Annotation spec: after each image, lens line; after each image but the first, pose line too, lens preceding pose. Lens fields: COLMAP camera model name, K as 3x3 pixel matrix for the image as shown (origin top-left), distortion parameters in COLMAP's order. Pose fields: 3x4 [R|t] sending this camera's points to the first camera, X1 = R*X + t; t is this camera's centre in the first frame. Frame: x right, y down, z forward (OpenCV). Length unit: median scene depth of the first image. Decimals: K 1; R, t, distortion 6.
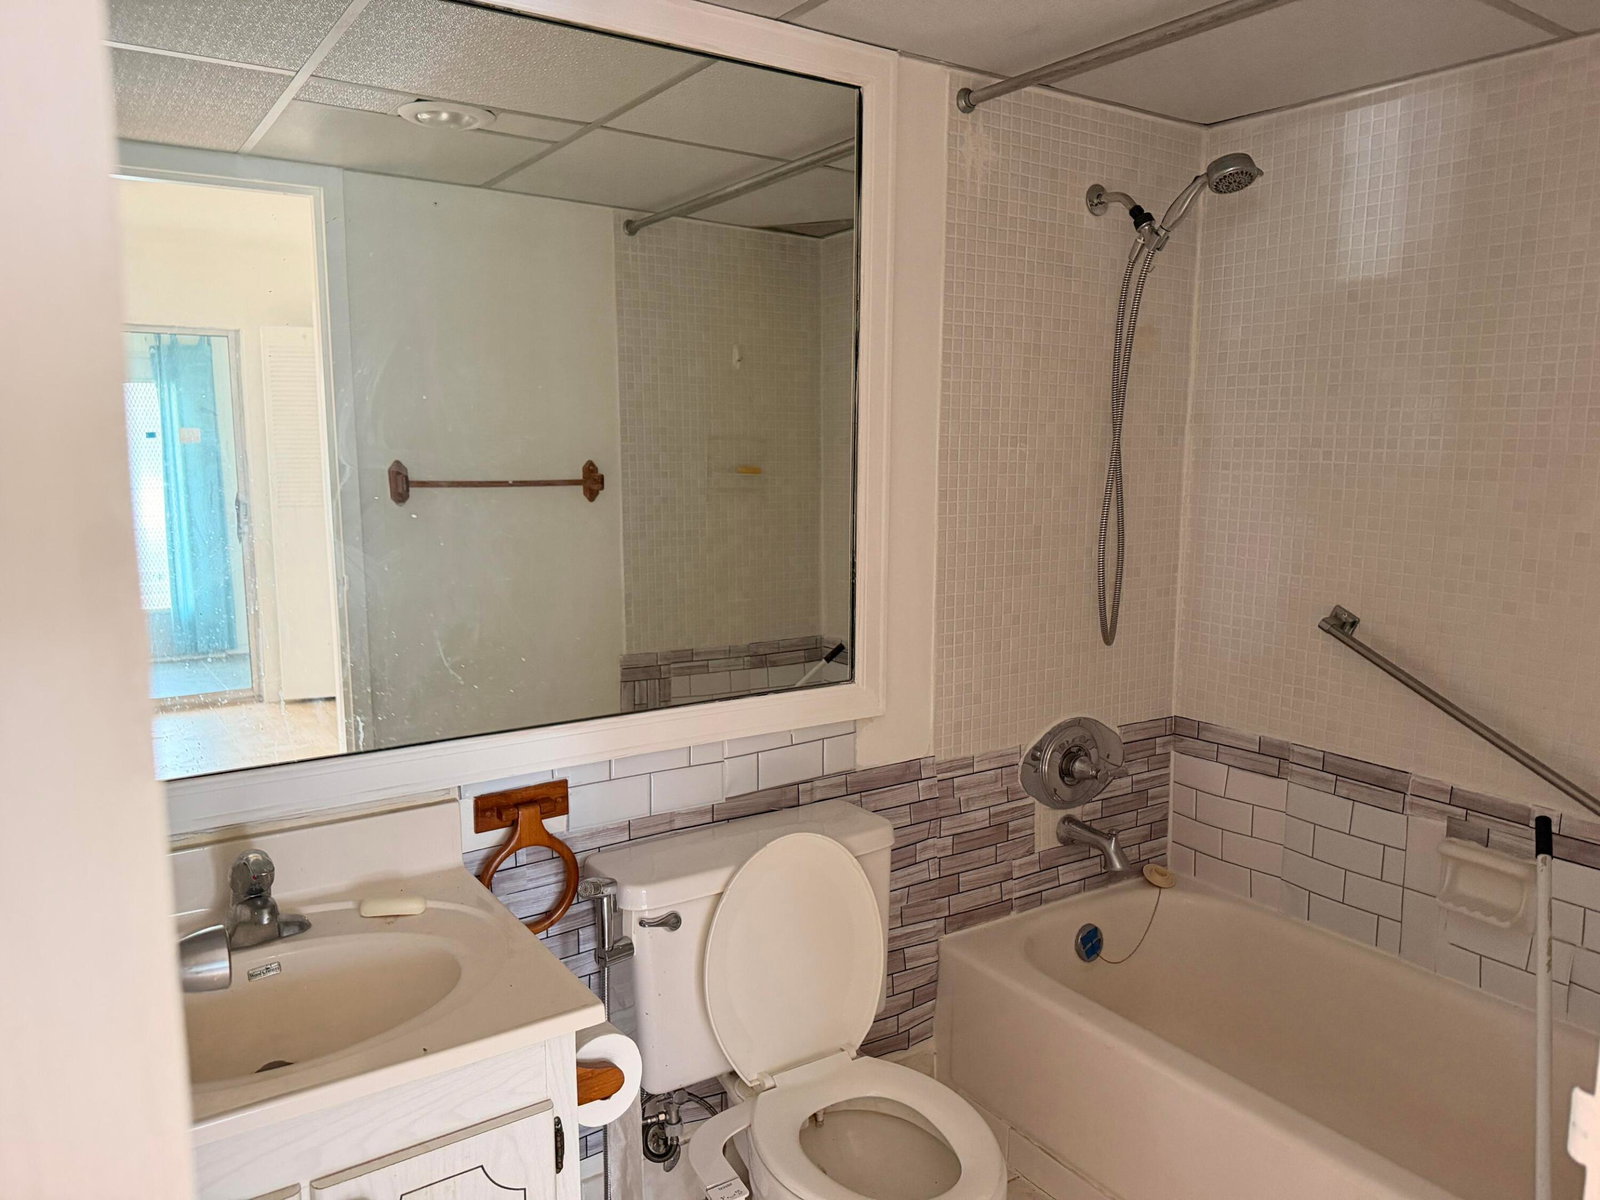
lens RADIAL K [[1156.5, 0, 798.8], [0, 1156.5, 611.1], [0, 0, 1]] dist [0.034519, -0.047980]
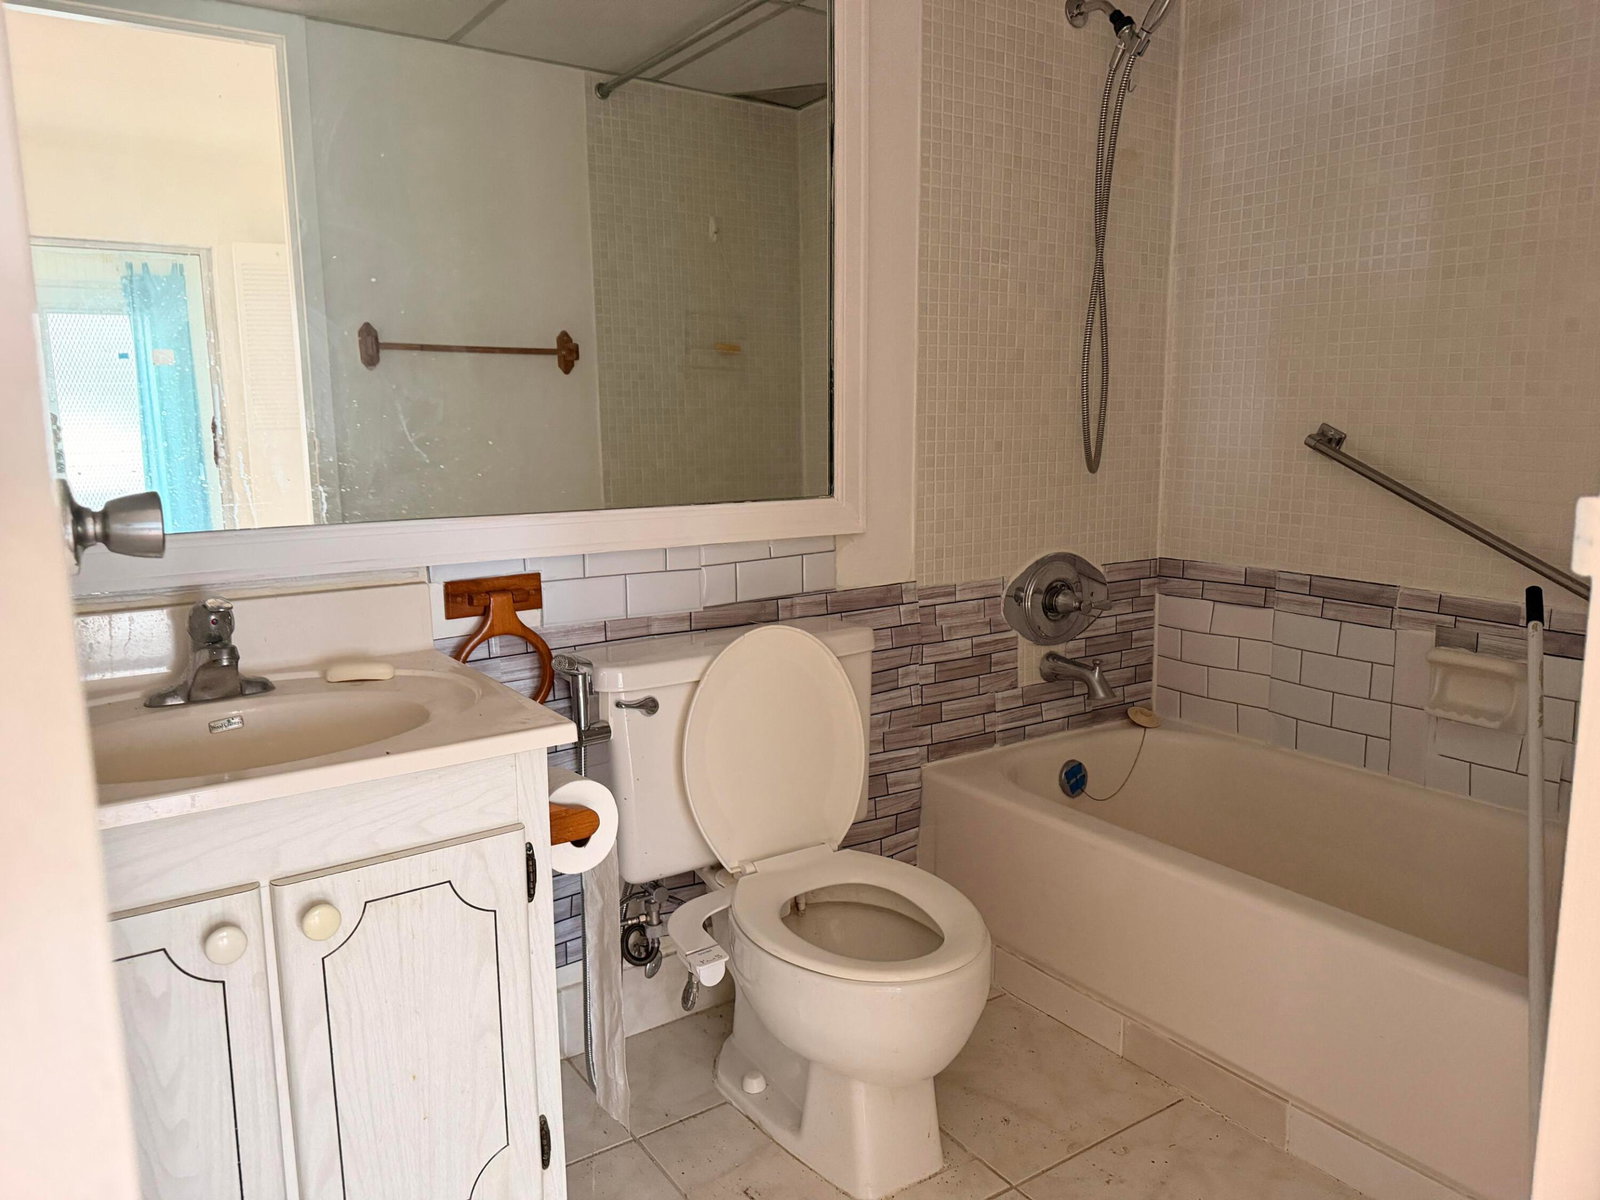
lens RADIAL K [[1156.5, 0, 792.4], [0, 1156.5, 591.0], [0, 0, 1]] dist [0.034519, -0.047980]
pose [[0.999905, -0.011914, 0.006995, 0.005158], [0.011798, 0.999794, 0.016530, 0.119516], [-0.007191, -0.016446, 0.999839, 0.017088]]
